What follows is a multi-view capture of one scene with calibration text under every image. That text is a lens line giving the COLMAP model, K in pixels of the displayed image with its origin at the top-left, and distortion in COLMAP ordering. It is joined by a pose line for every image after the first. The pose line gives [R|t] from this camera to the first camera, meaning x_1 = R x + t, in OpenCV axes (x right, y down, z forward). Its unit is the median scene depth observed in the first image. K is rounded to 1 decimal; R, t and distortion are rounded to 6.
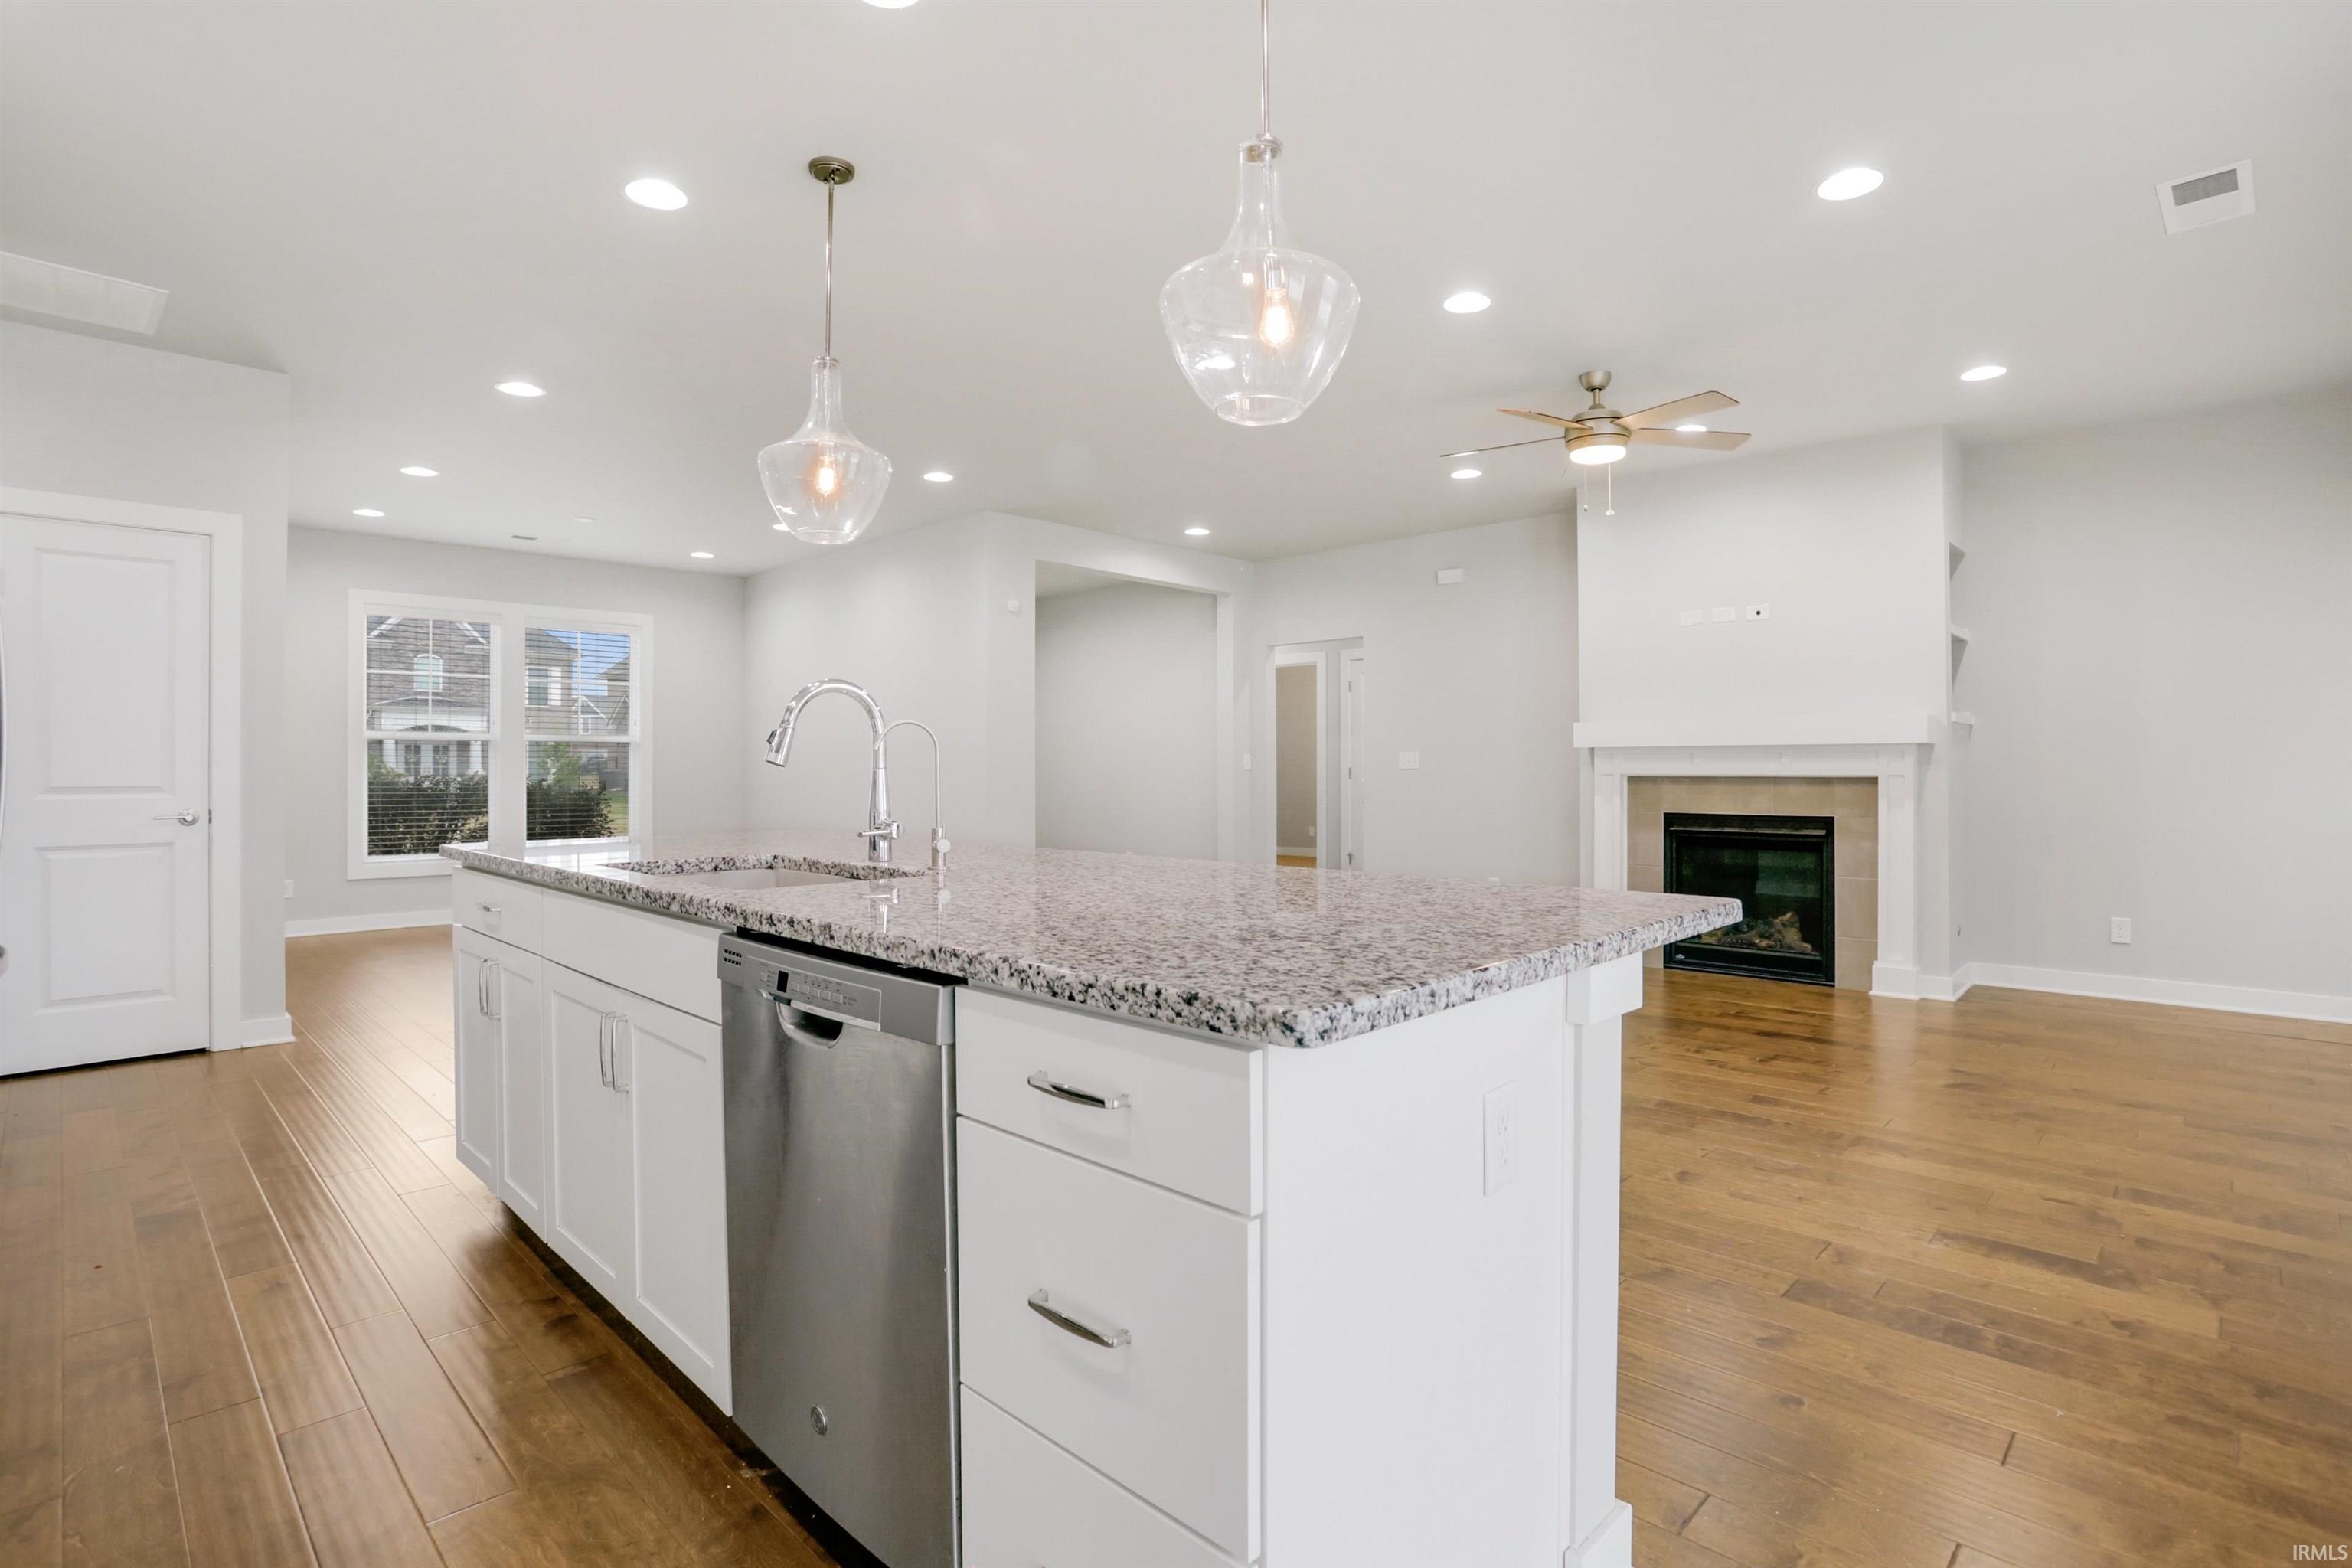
lens RADIAL K [[1138.0, 0, 1191.2], [0, 1138.0, 800.0], [0, 0, 1]] dist [-0.050952, 0.023537]
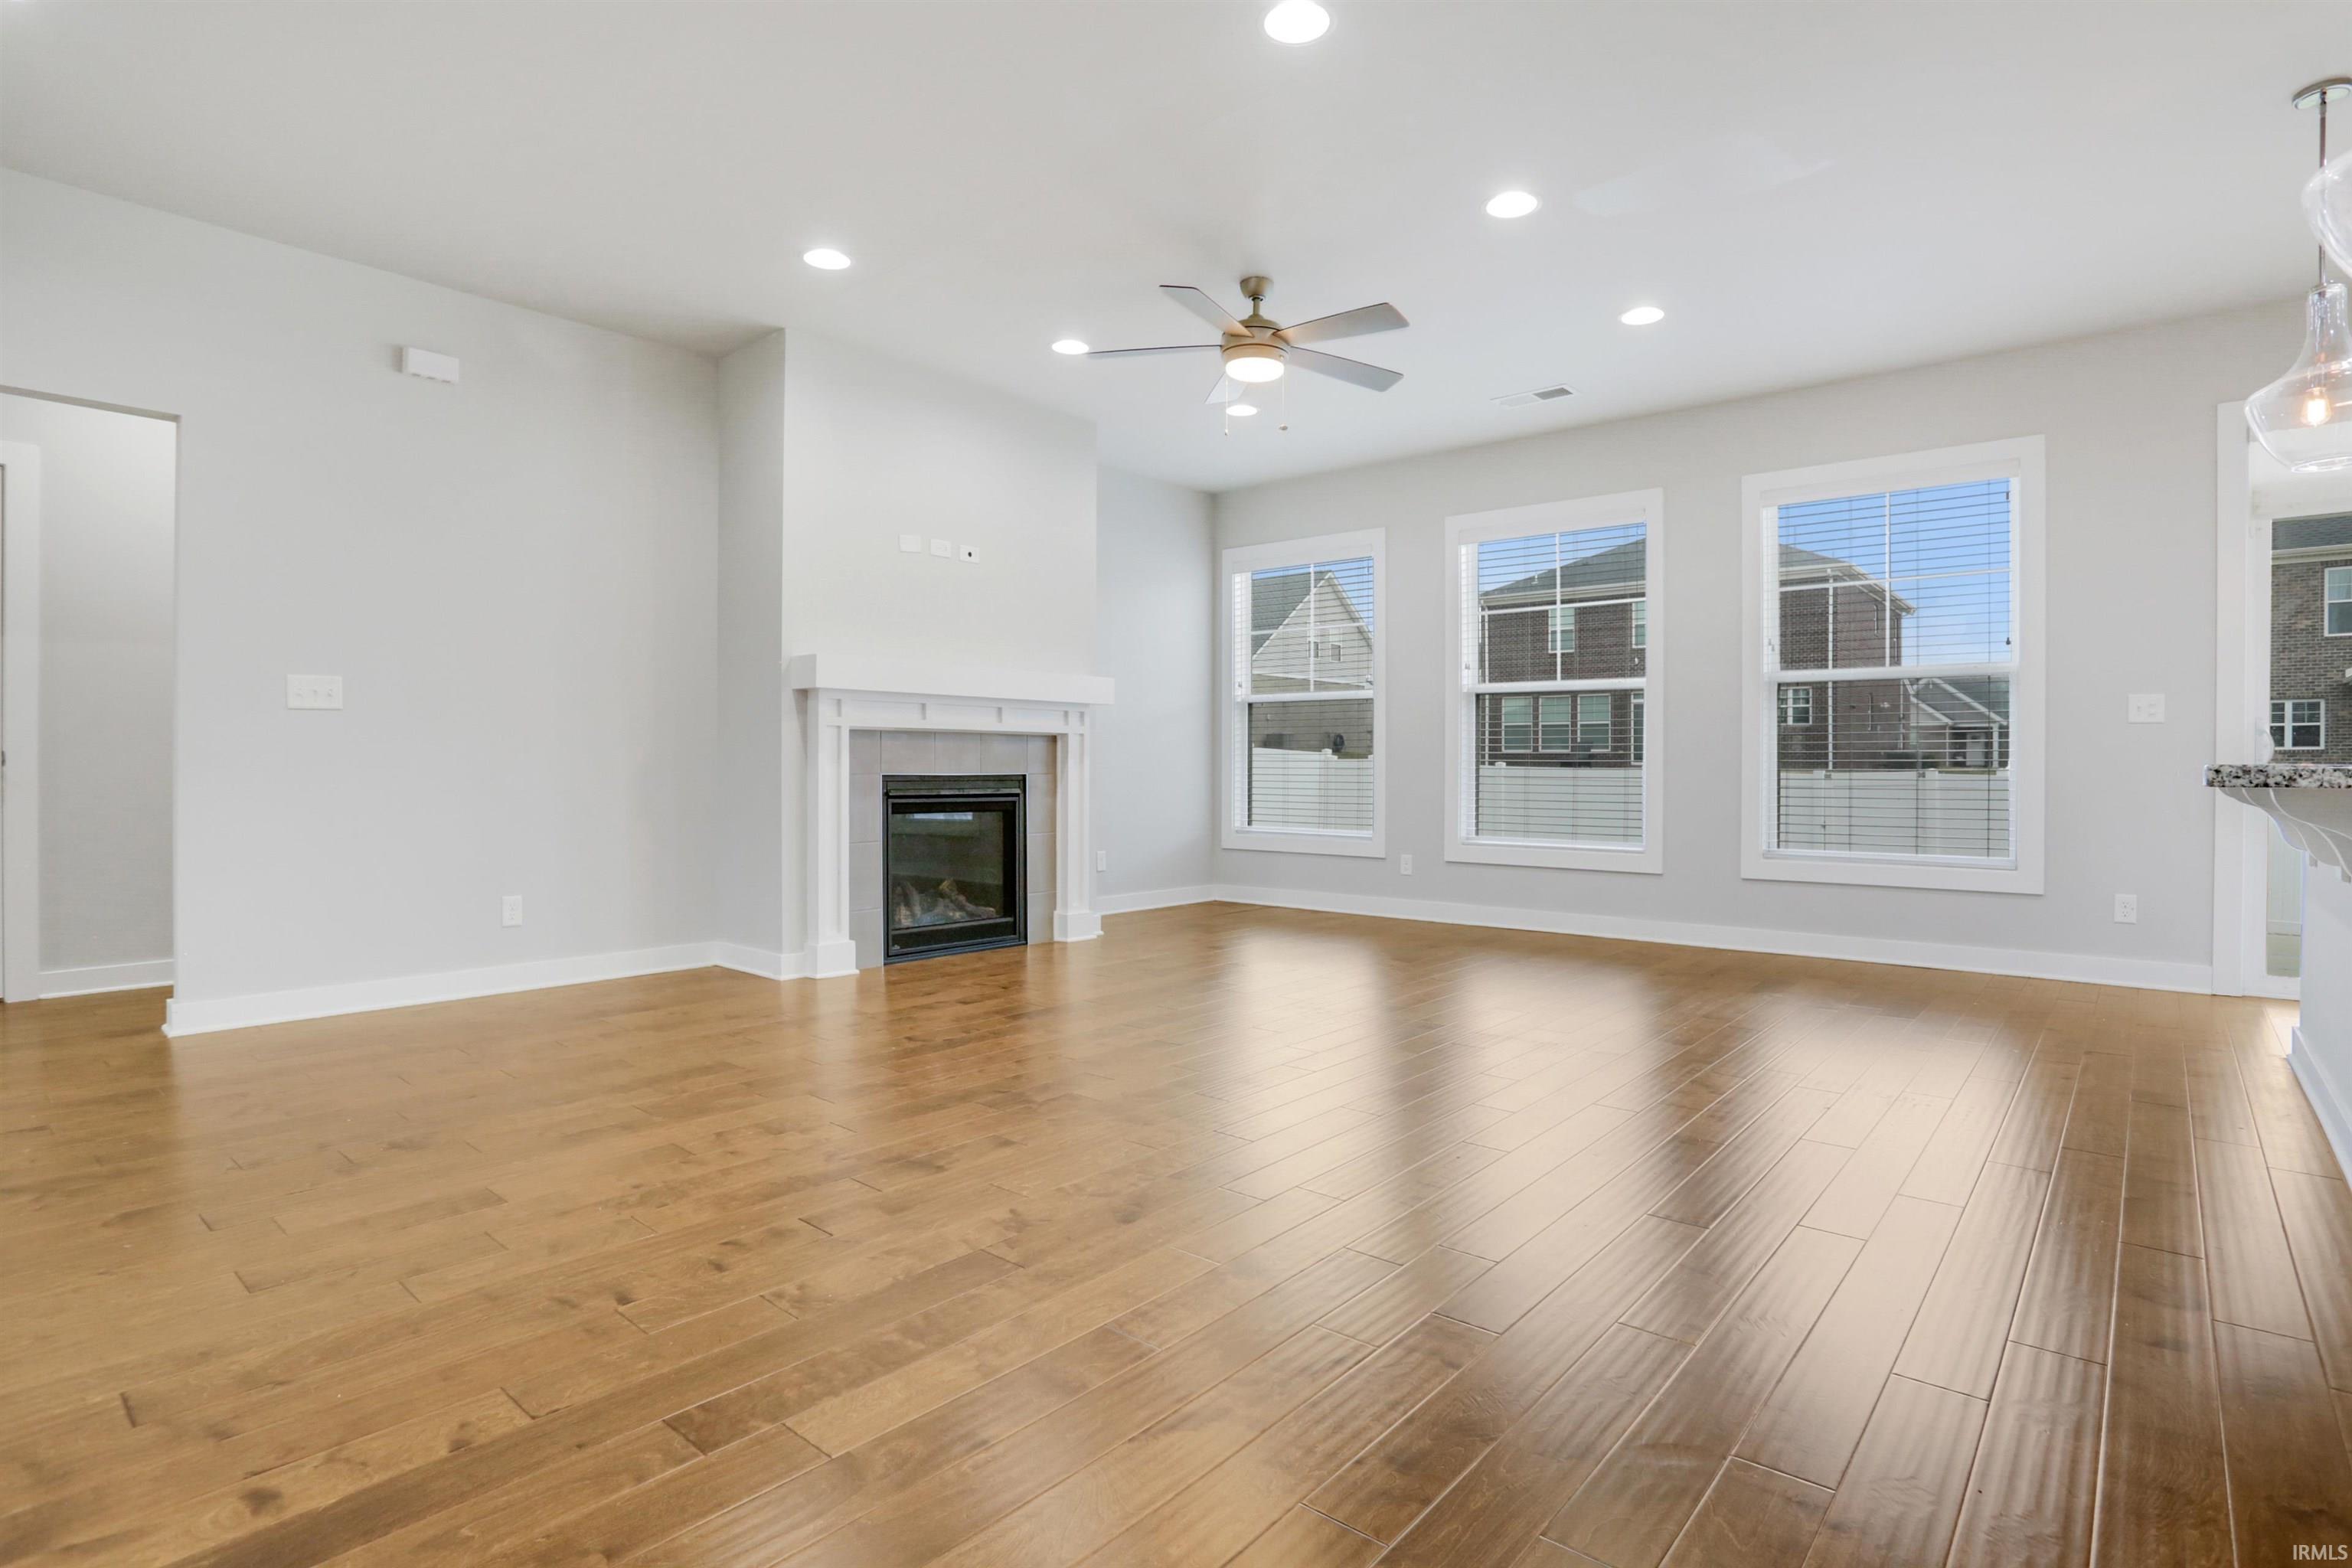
lens RADIAL K [[1142.3, 0, 1197.5], [0, 1142.3, 784.7], [0, 0, 1]] dist [-0.061171, 0.027205]
pose [[-0.055153, -0.006421, 0.998457, -0.452465], [0.025937, 0.999633, 0.007861, 0.020080], [-0.998141, 0.026331, -0.054966, 0.904767]]
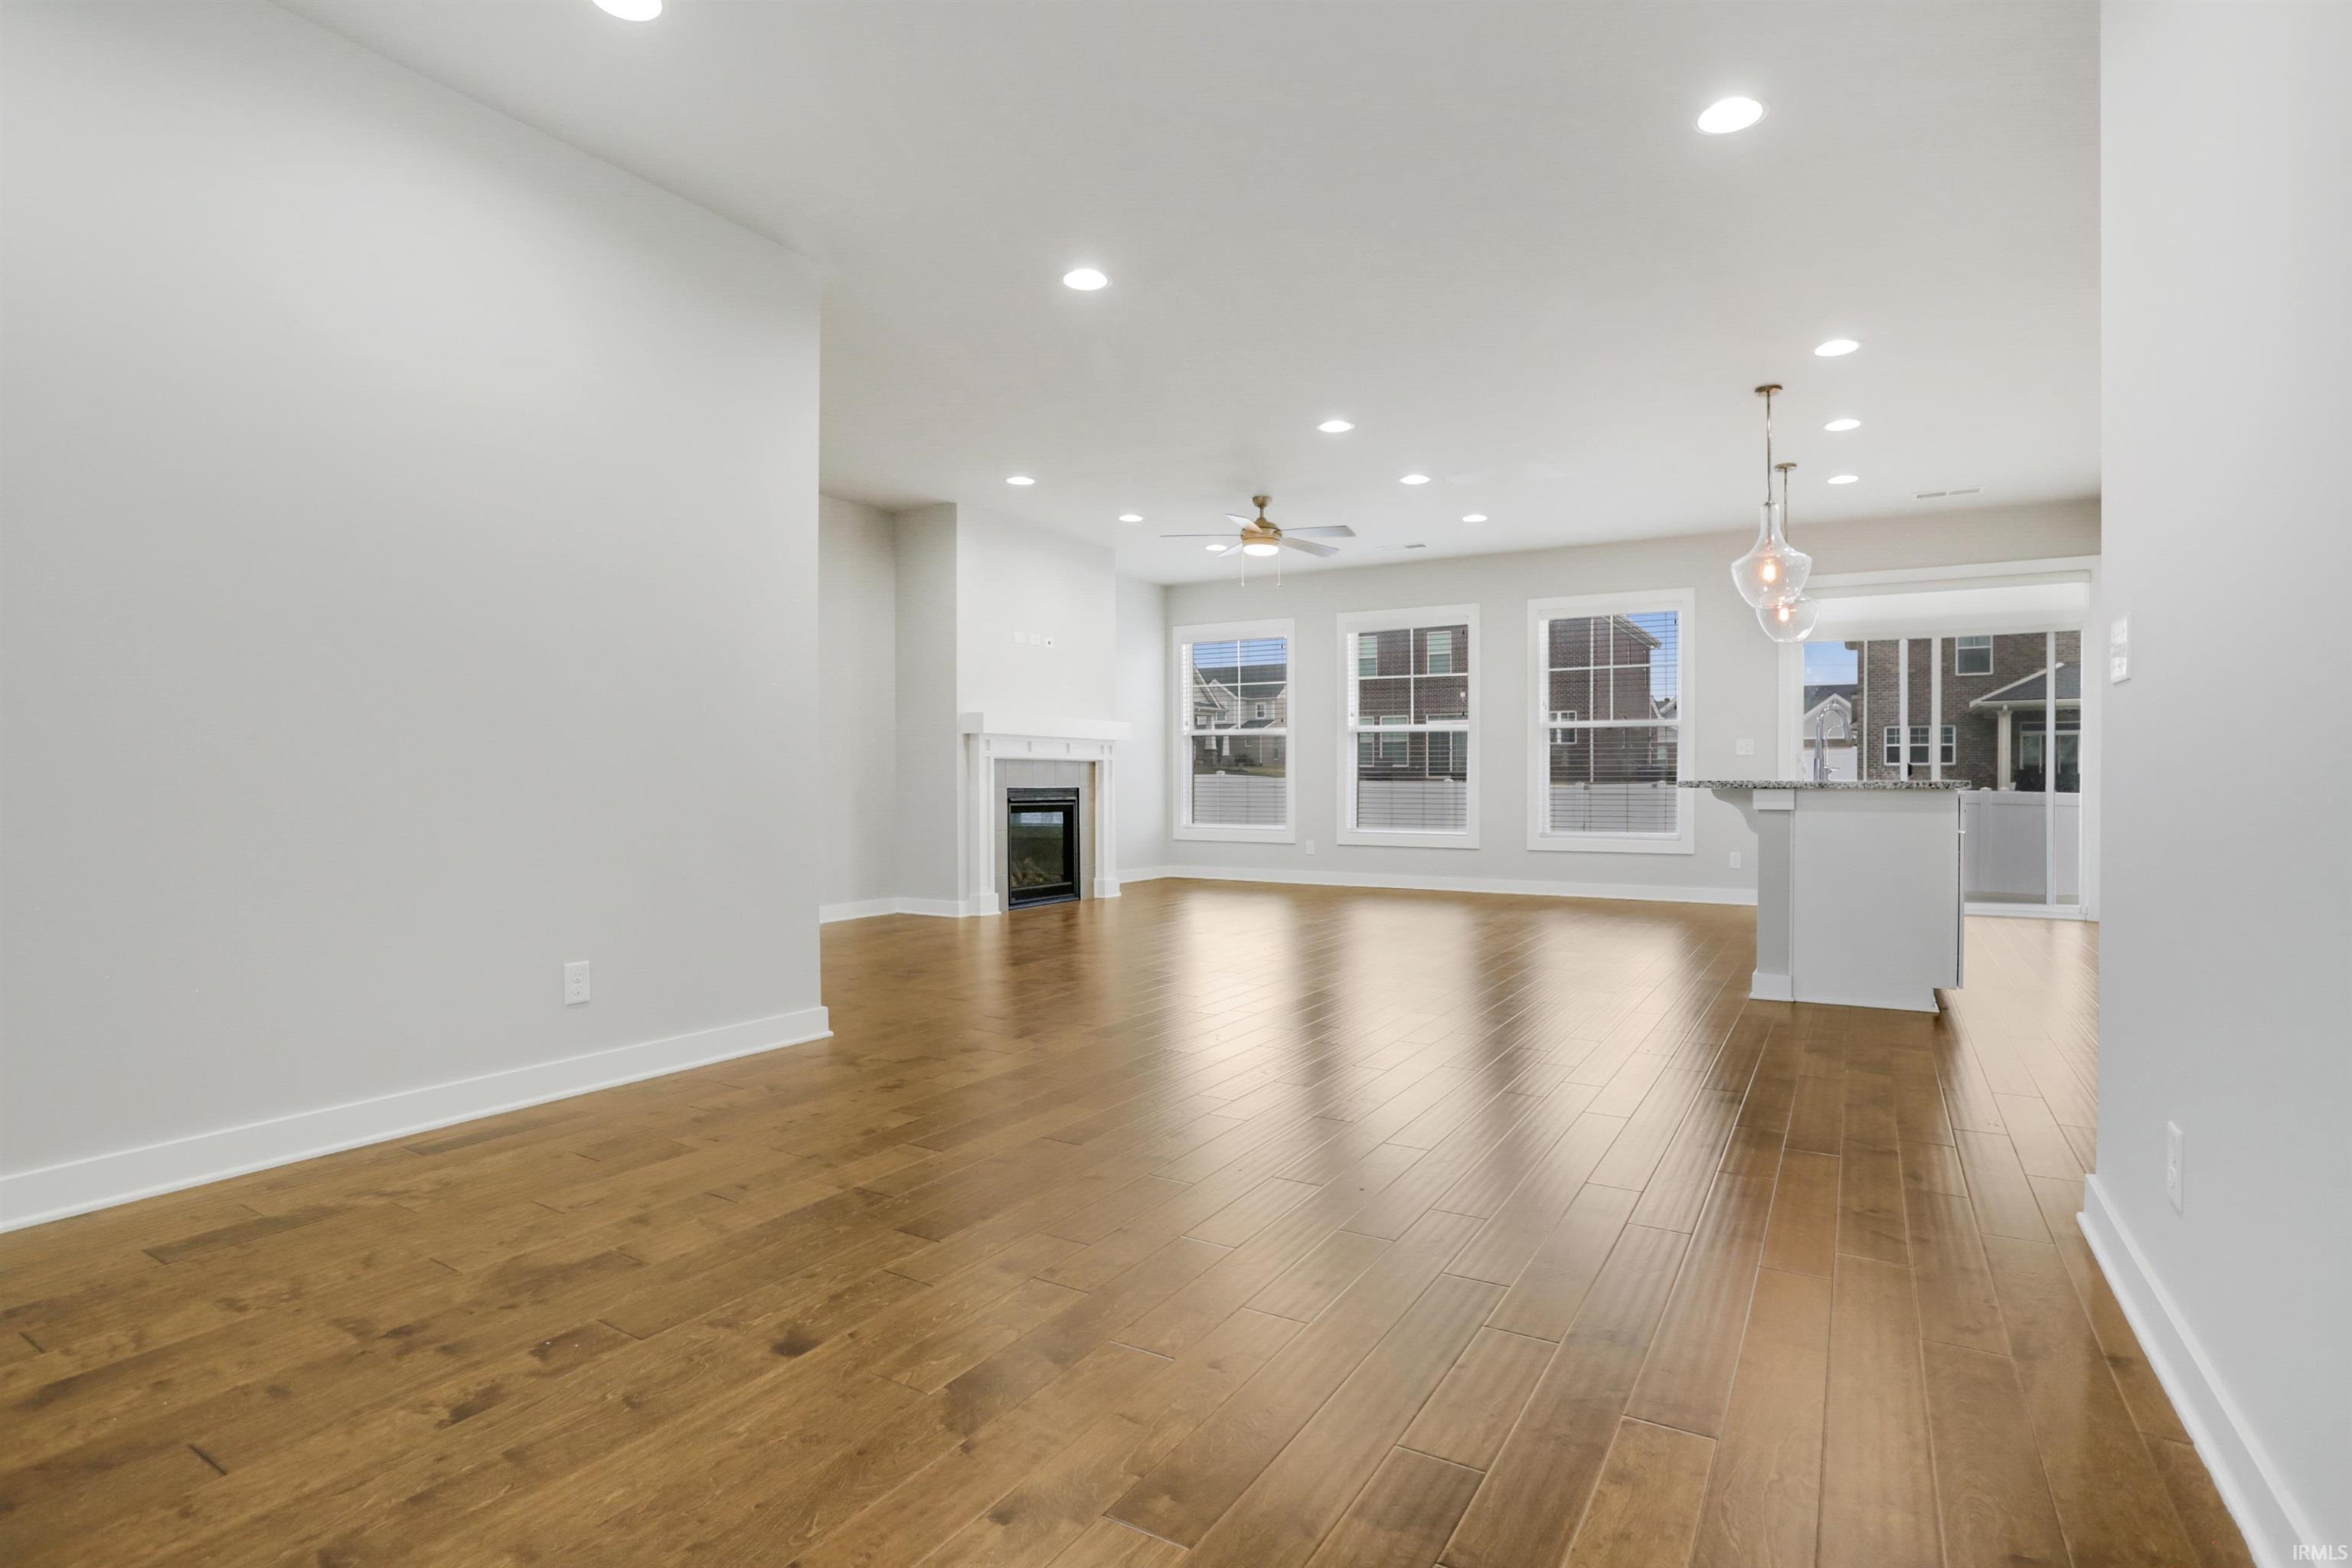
lens RADIAL K [[1138.0, 0, 1191.2], [0, 1138.0, 800.0], [0, 0, 1]] dist [-0.050952, 0.023537]
pose [[-0.222144, -0.007284, 0.974987, -0.947391], [0.029383, 0.999468, 0.014162, 0.014963], [-0.974571, 0.031794, -0.221812, 1.193340]]
